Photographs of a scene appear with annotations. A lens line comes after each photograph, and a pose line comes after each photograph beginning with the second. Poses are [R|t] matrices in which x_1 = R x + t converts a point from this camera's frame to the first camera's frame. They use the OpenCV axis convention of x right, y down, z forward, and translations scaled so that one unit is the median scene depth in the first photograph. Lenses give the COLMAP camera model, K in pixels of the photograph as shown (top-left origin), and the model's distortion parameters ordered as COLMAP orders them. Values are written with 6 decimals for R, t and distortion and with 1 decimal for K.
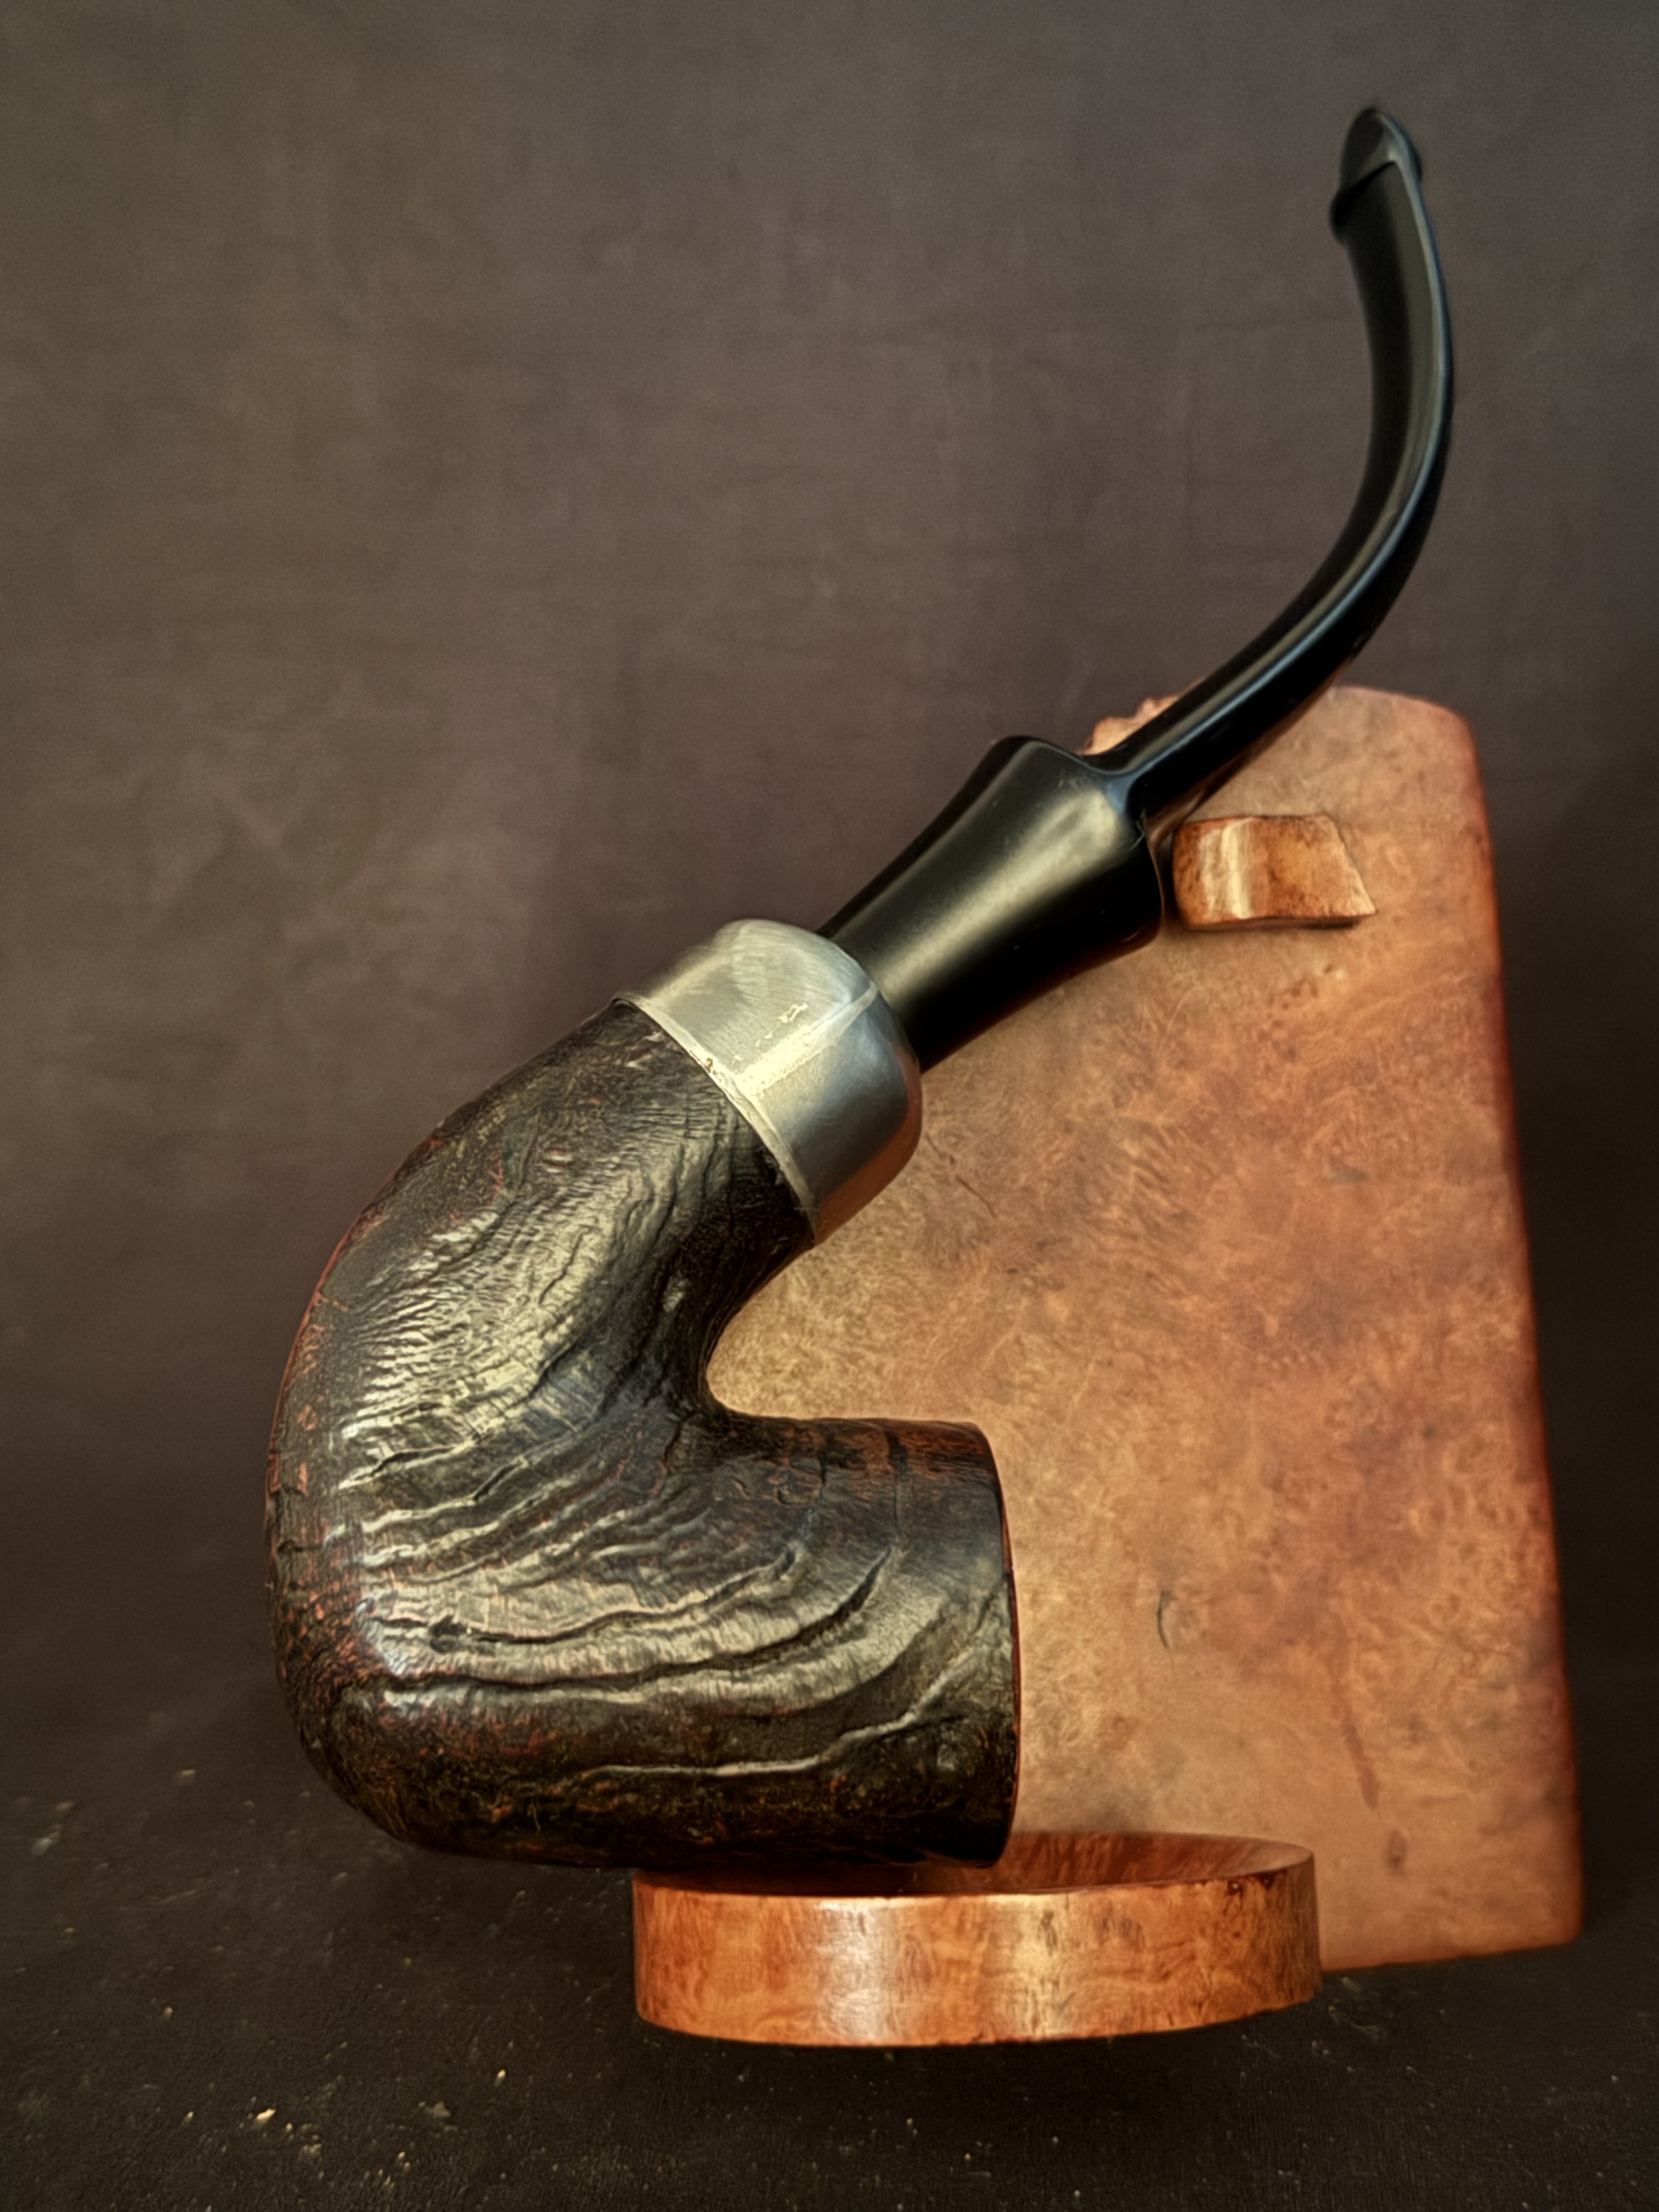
lens RADIAL K [[3210.8, 0, 829.5], [0, 3210.8, 1106.0], [0, 0, 1]] dist [0.091632, 0.076438]
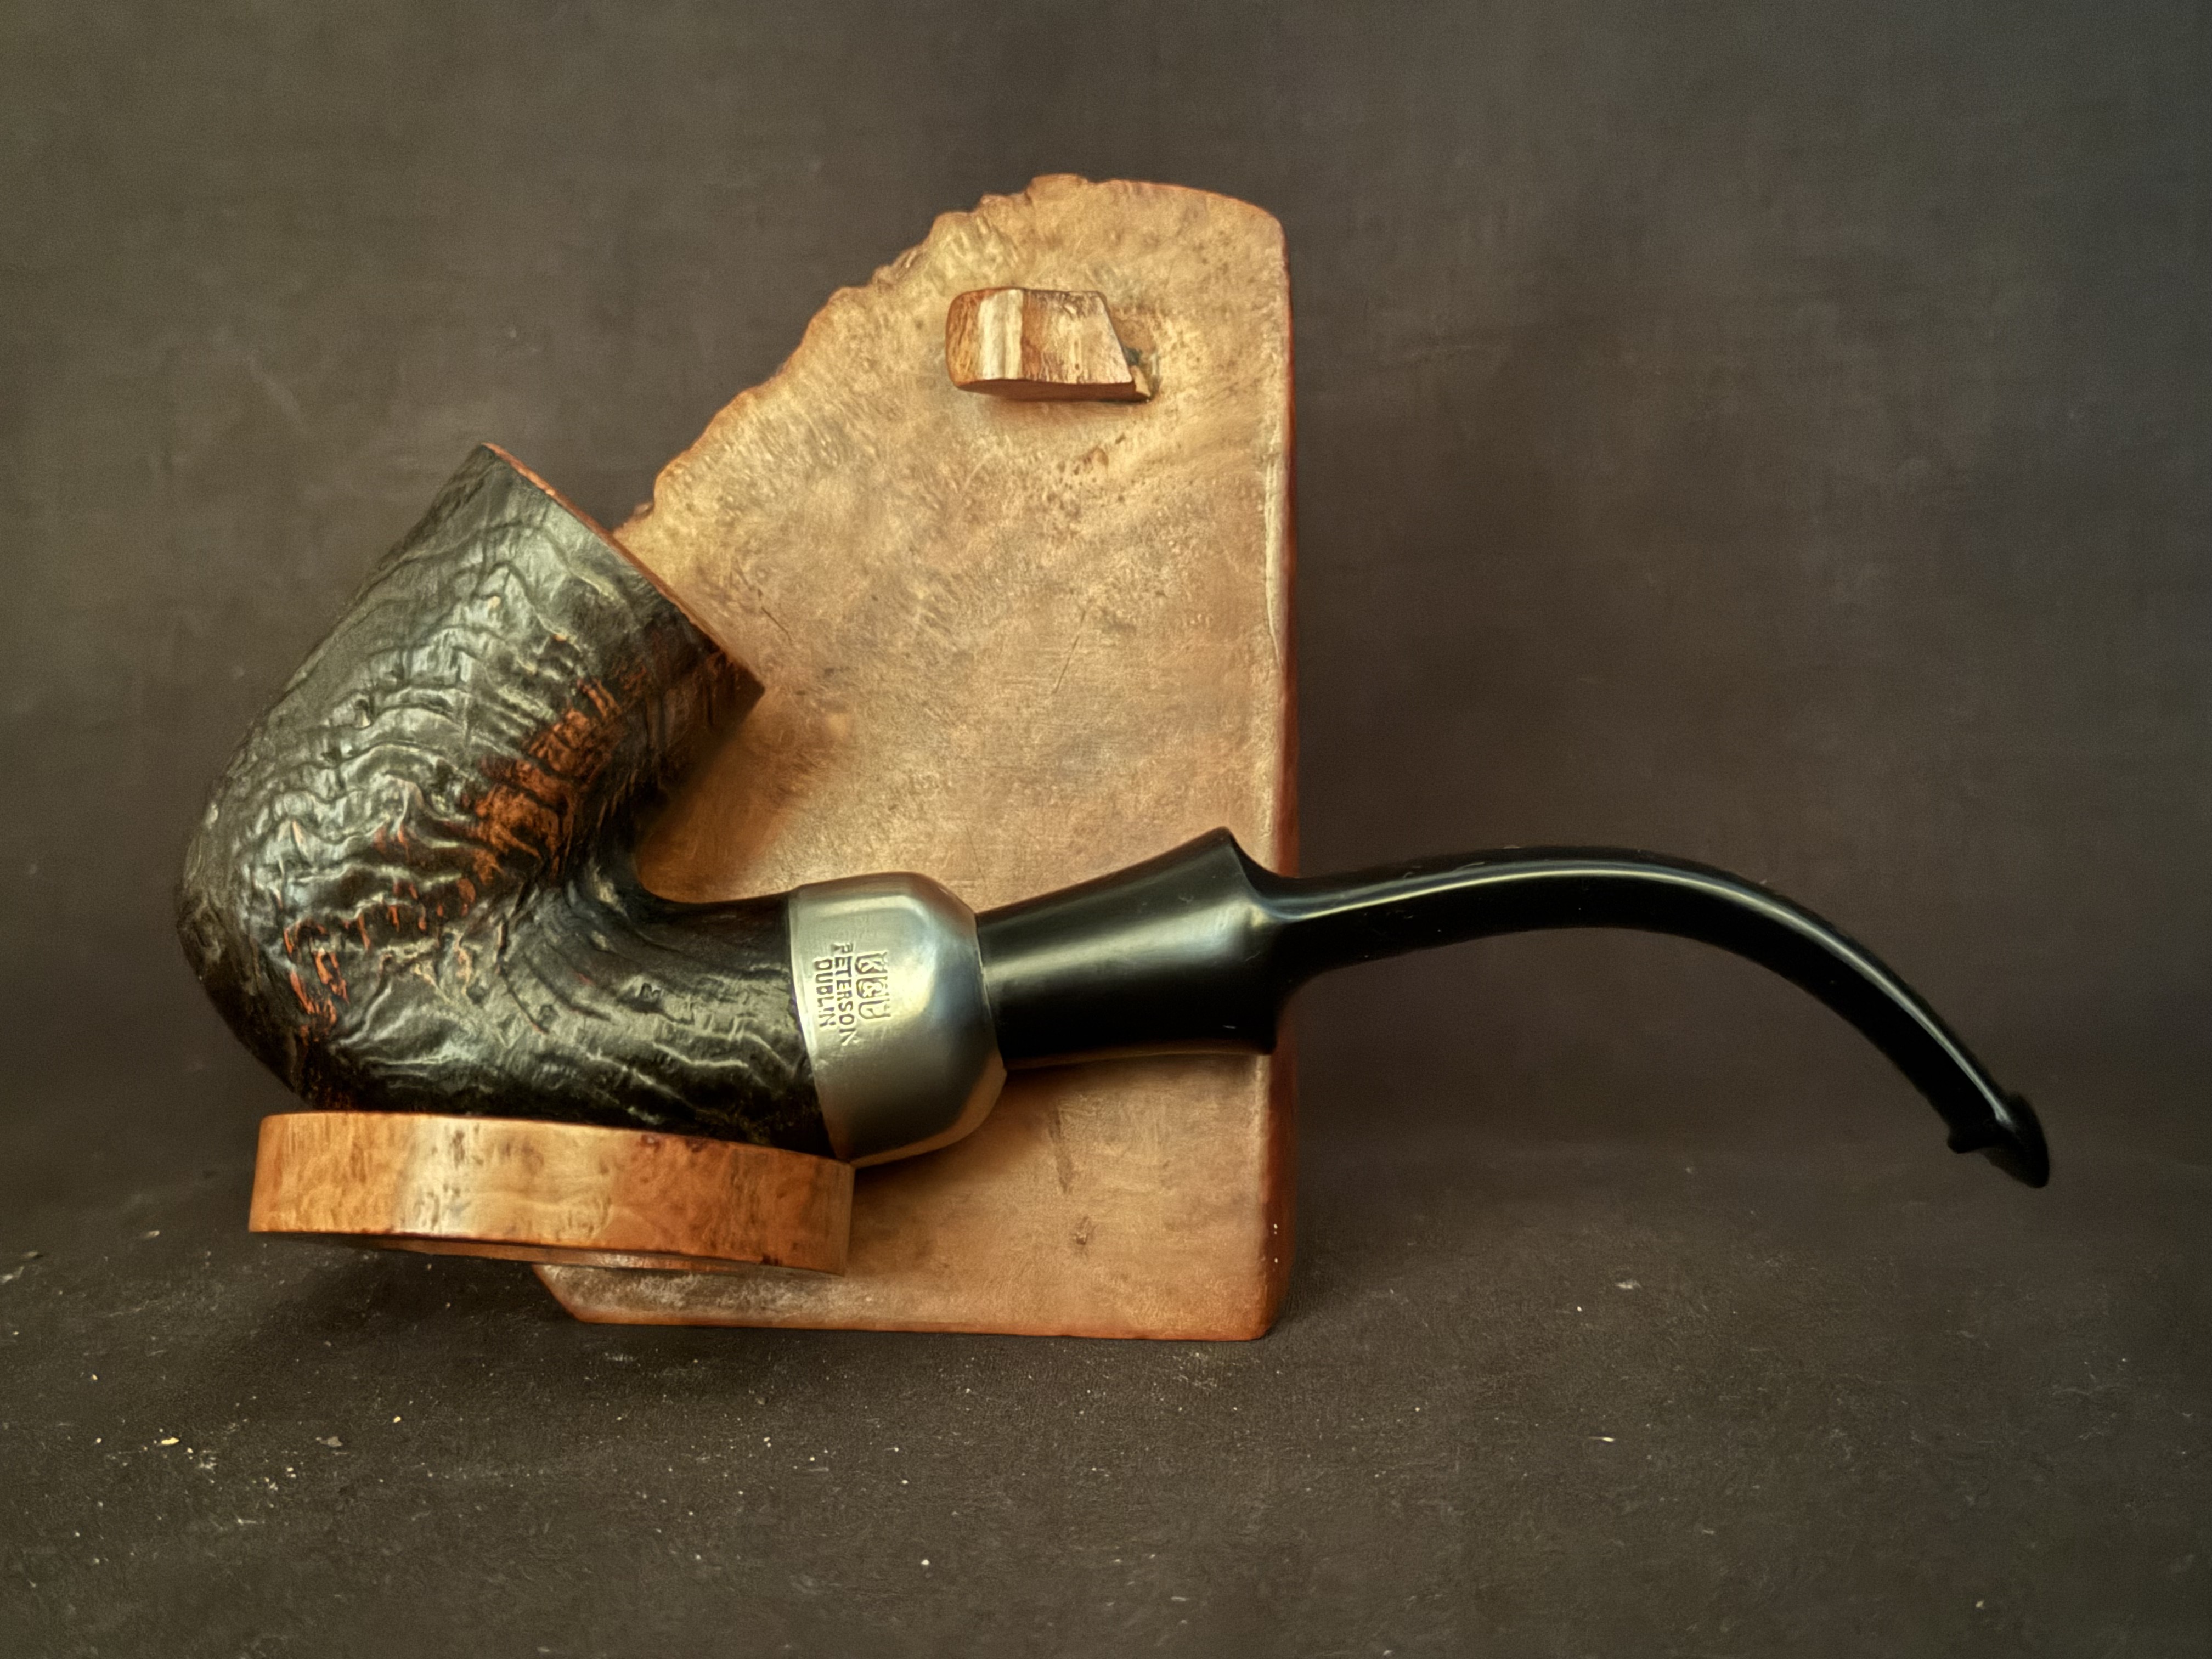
lens RADIAL K [[3366.8, 0, 1106.0], [0, 3366.8, 829.5], [0, 0, 1]] dist [0.167789, 0.086652]
pose [[0.942797, 0.054774, -0.328837, 0.550124], [-0.066916, 0.997427, -0.025715, 0.122646], [0.326583, 0.046248, 0.944037, -0.080915]]
